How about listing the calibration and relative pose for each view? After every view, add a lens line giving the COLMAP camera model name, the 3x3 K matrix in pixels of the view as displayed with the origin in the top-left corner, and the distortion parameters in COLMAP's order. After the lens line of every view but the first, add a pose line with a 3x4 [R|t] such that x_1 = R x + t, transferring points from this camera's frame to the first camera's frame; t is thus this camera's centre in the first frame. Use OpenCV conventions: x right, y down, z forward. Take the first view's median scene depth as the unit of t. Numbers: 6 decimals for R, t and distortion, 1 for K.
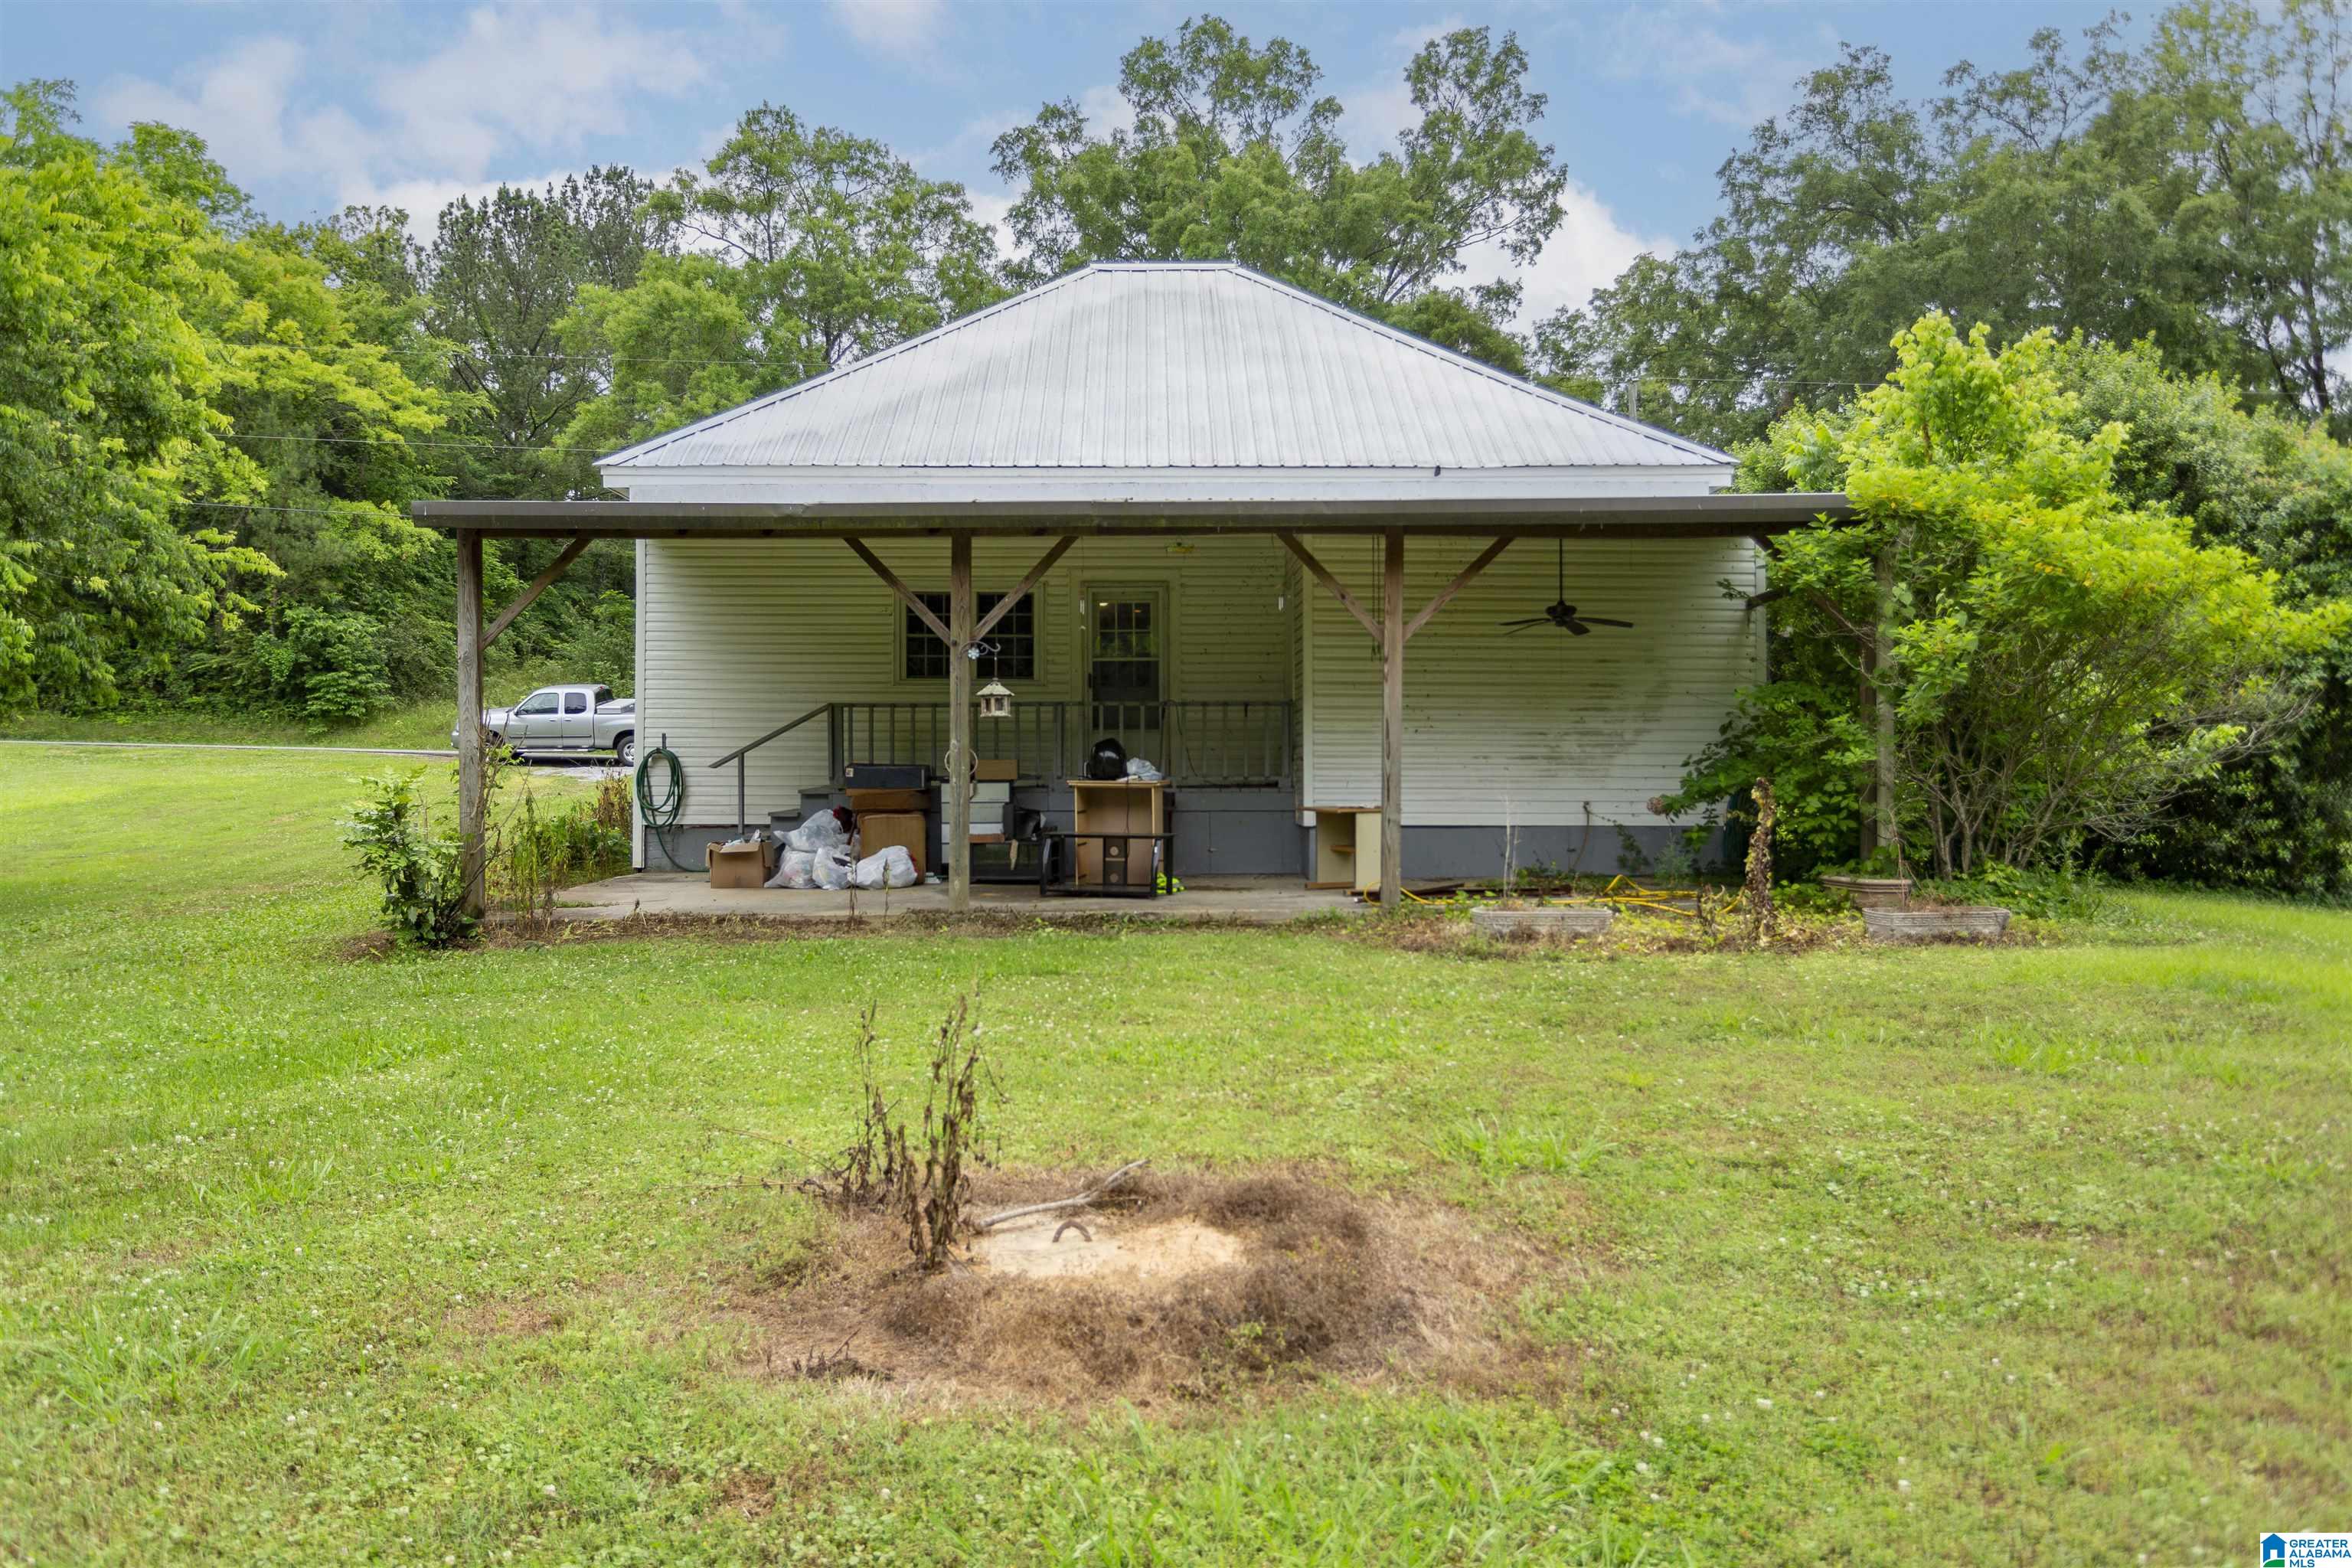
lens RADIAL K [[1577.5, 0, 1177.1], [0, 1577.5, 750.2], [0, 0, 1]] dist [0.025248, -0.001058]
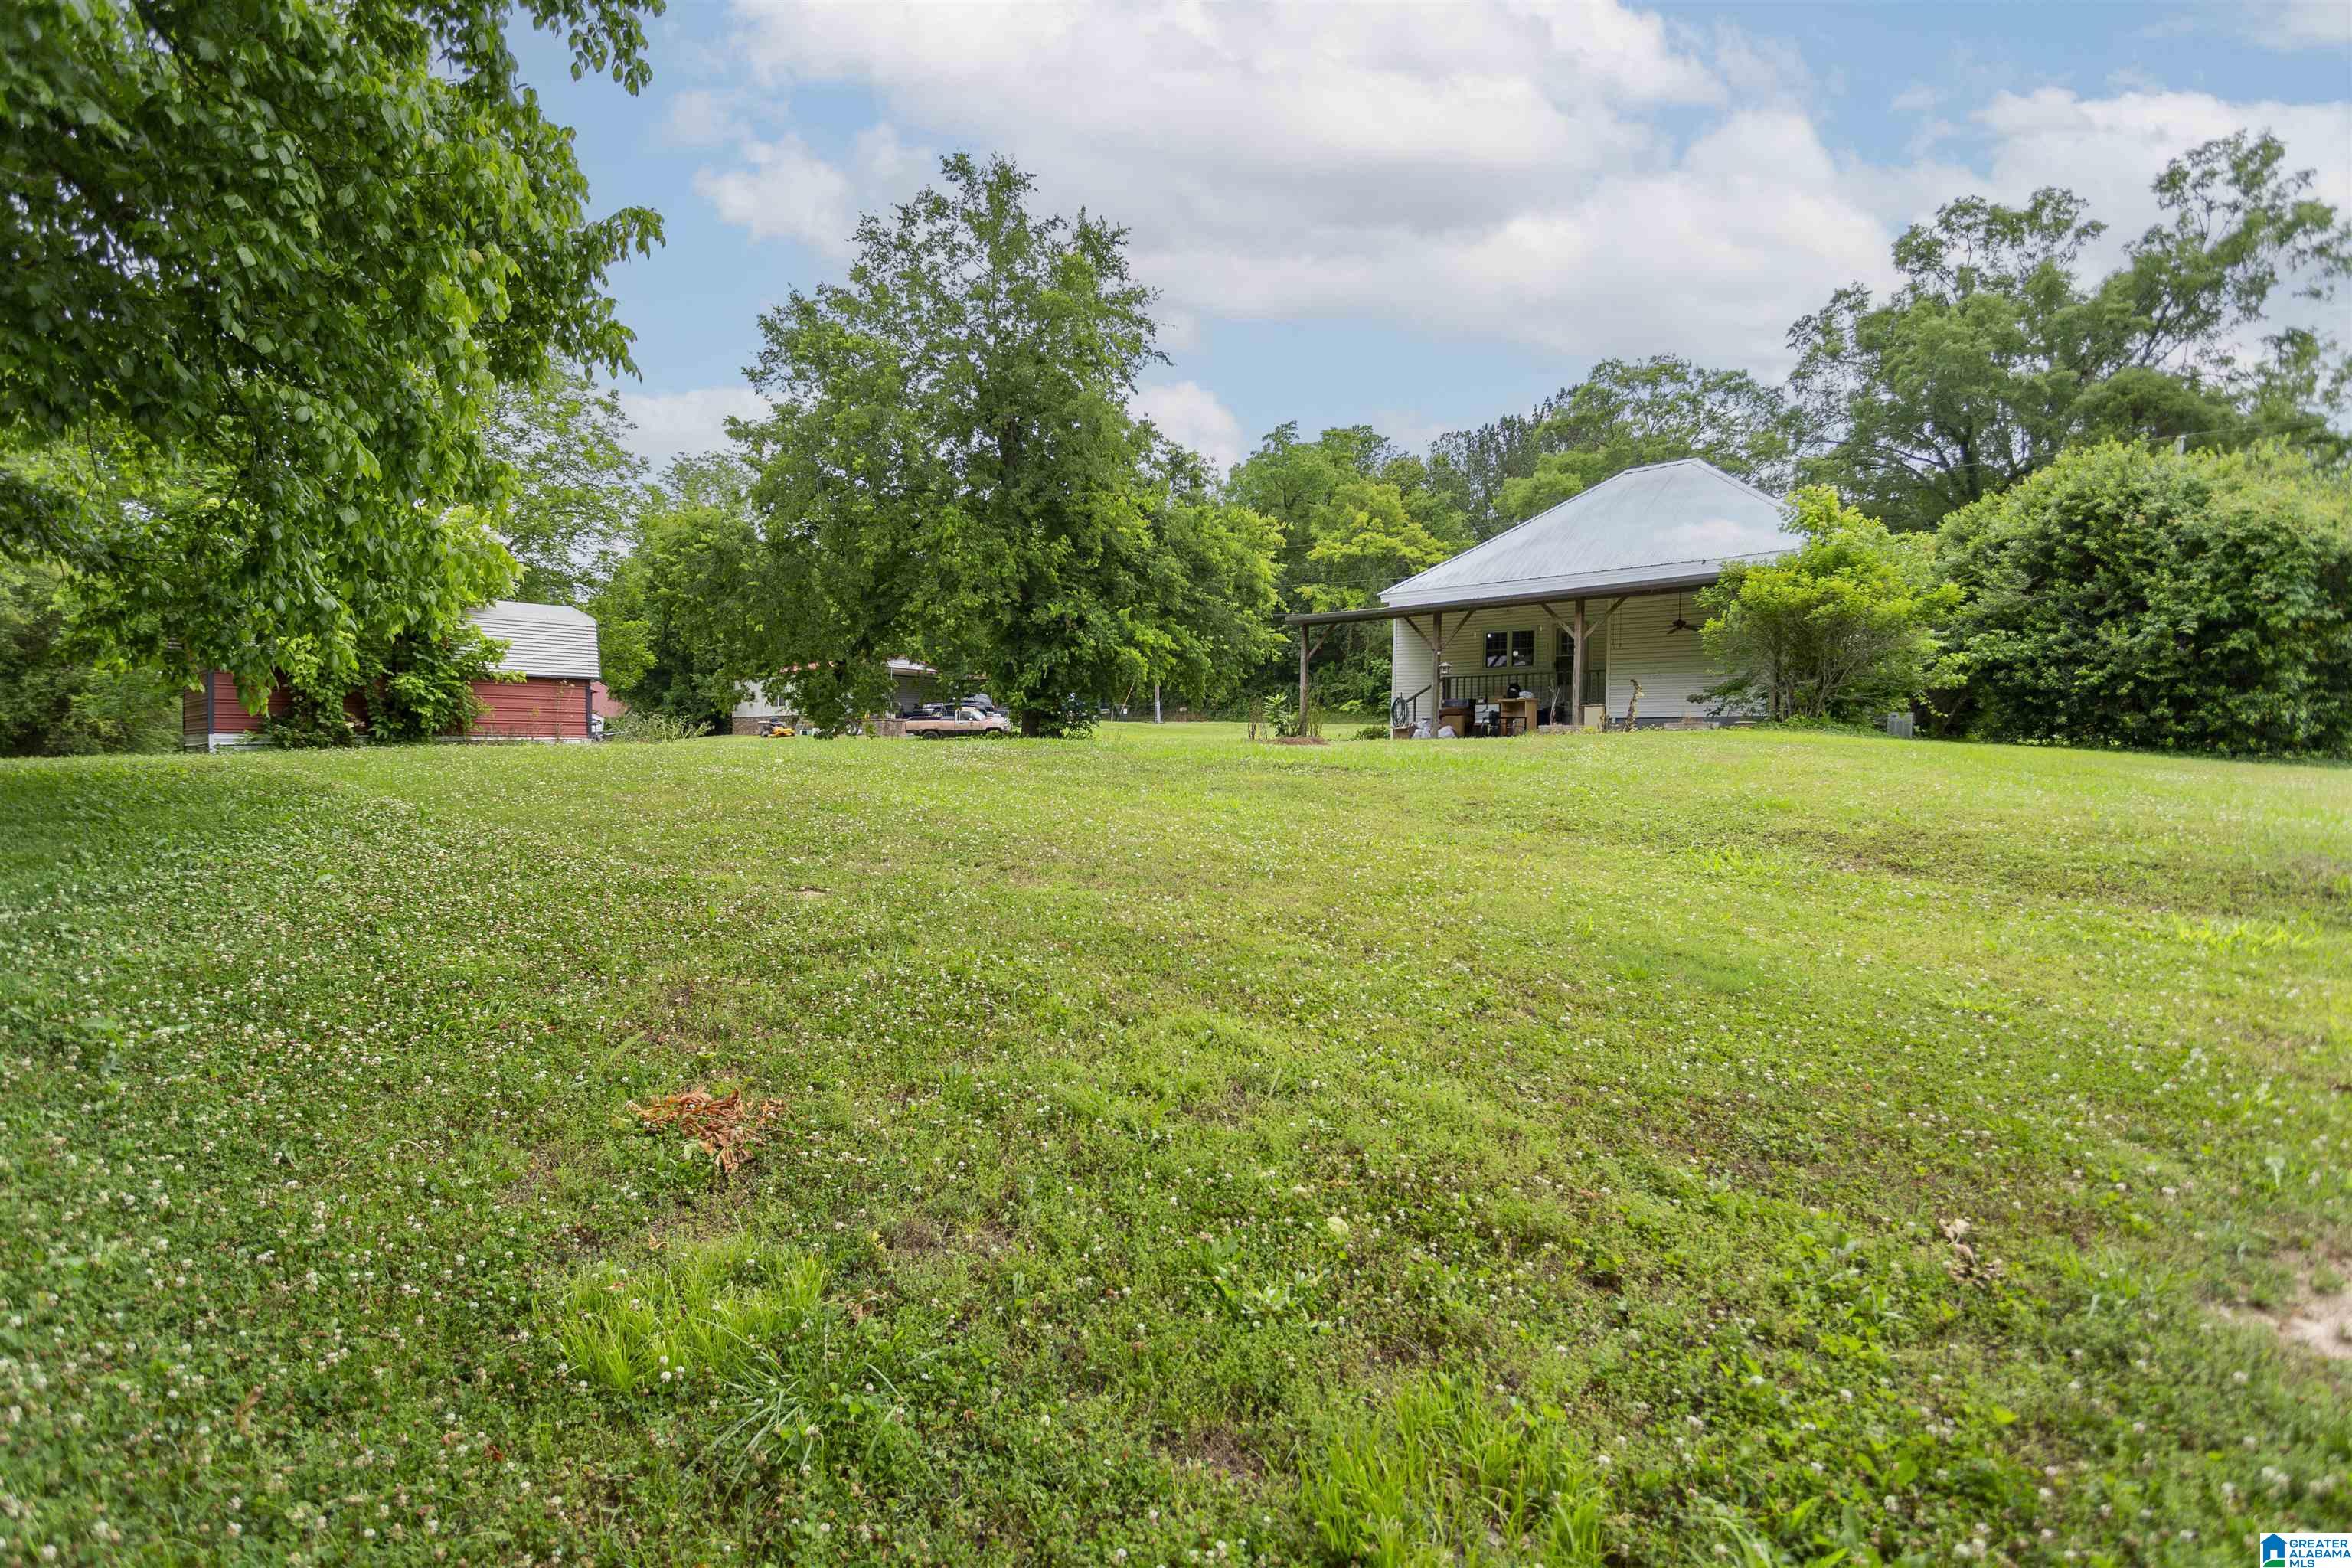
lens RADIAL K [[1101.4, 0, 1165.7], [0, 1101.4, 771.9], [0, 0, 1]] dist [0.003493, 0.000378]
pose [[0.725028, 0.020118, -0.688425, 0.230737], [-0.011052, 0.999784, 0.017577, 0.033157], [0.688630, -0.005135, 0.725094, -0.216846]]
